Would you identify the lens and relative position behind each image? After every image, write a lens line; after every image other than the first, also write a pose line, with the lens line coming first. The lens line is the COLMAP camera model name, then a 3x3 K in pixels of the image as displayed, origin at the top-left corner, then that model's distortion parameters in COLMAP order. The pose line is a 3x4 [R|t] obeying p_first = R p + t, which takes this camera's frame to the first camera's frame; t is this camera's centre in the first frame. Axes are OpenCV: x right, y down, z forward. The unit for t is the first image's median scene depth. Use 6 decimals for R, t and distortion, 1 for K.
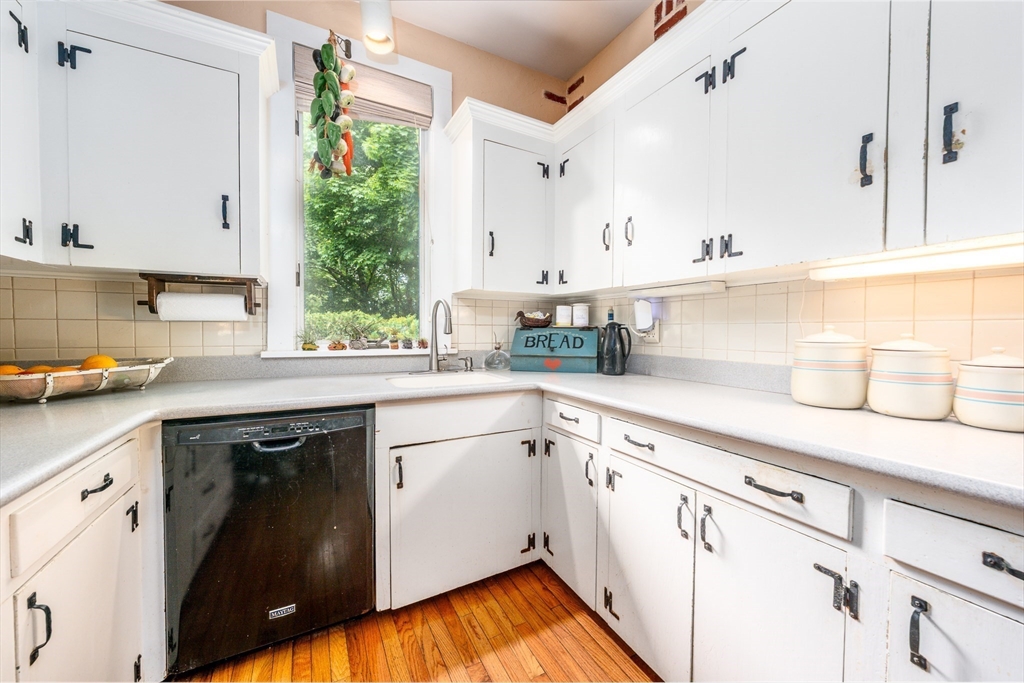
lens RADIAL K [[376.7, 0, 513.0], [0, 376.7, 339.3], [0, 0, 1]] dist [-0.002653, -0.000126]
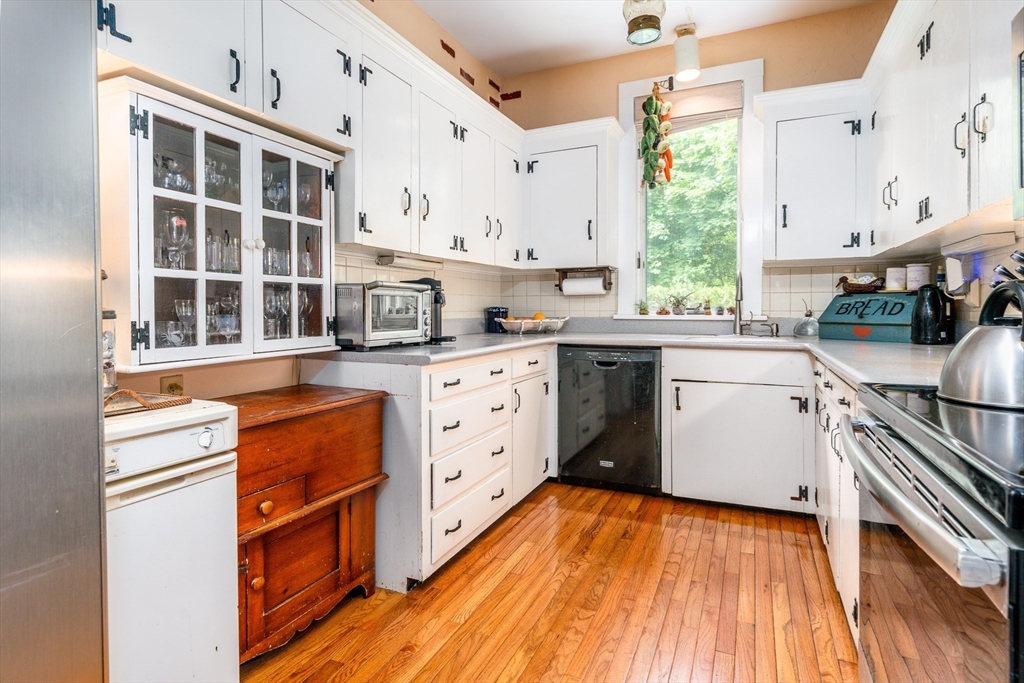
lens RADIAL K [[525.3, 0, 504.3], [0, 525.3, 316.5], [0, 0, 1]] dist [-0.001516, -0.000276]
pose [[0.591644, 0.005014, -0.806184, 0.745941], [-0.015021, 0.999876, -0.004805, 0.056020], [0.806059, 0.014952, 0.591646, -0.573561]]
